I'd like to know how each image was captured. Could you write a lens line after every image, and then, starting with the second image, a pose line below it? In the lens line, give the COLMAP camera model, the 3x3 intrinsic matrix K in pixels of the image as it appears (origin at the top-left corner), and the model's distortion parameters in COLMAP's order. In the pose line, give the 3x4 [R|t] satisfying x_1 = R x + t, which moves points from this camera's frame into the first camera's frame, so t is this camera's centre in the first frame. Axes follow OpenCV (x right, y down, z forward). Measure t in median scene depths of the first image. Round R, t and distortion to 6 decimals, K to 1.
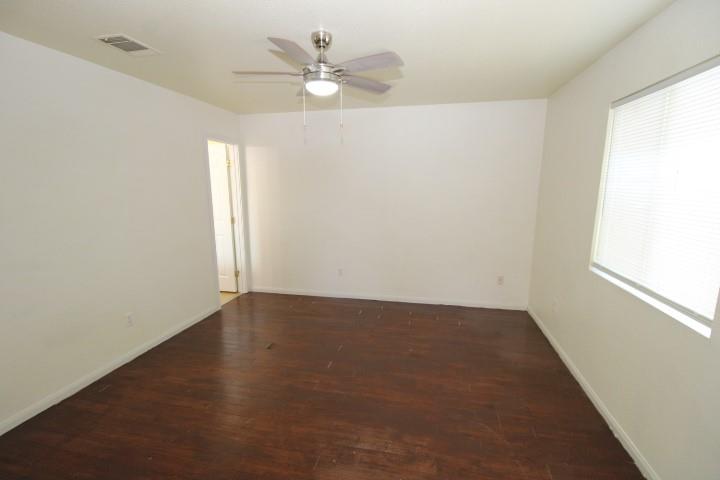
lens RADIAL K [[334.7, 0, 359.8], [0, 334.7, 245.7], [0, 0, 1]] dist [-0.002479, -0.011464]
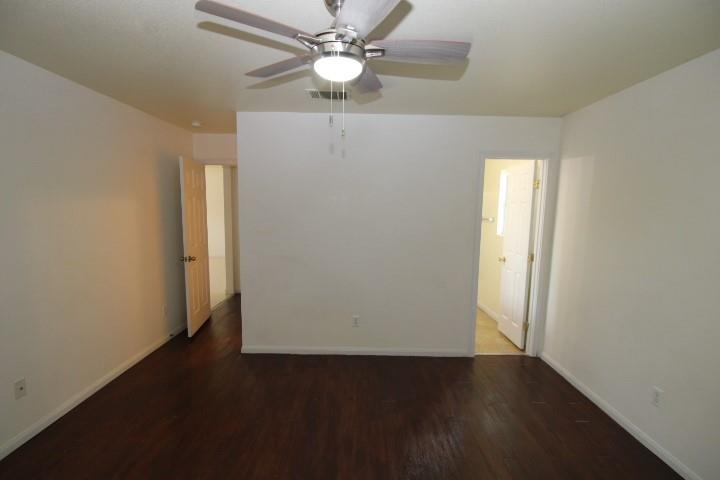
lens RADIAL K [[334.7, 0, 359.8], [0, 334.7, 245.7], [0, 0, 1]] dist [-0.002479, -0.011464]
pose [[0.220105, 0.130909, -0.966652, 0.453079], [-0.192571, 0.977284, 0.088501, -0.157909], [0.956279, 0.166670, 0.240315, 0.721712]]
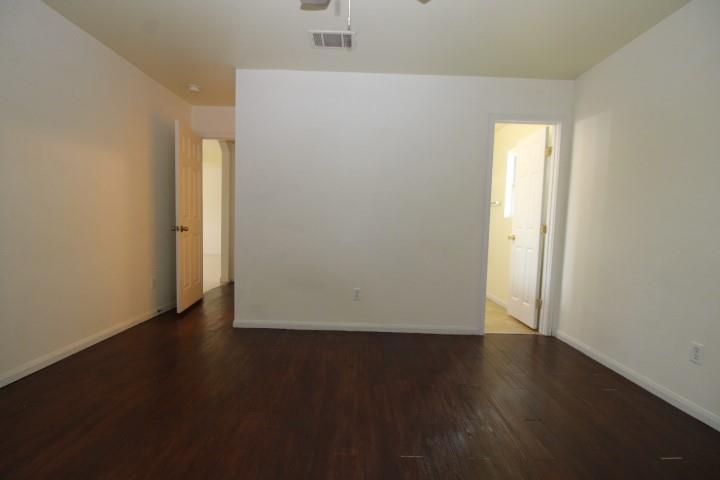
lens RADIAL K [[334.7, 0, 359.8], [0, 334.7, 245.7], [0, 0, 1]] dist [-0.002479, -0.011464]
pose [[0.220489, 0.083546, -0.971805, 0.397567], [-0.205214, 0.977998, 0.037518, 0.022769], [0.953558, 0.191155, 0.232782, 0.761372]]
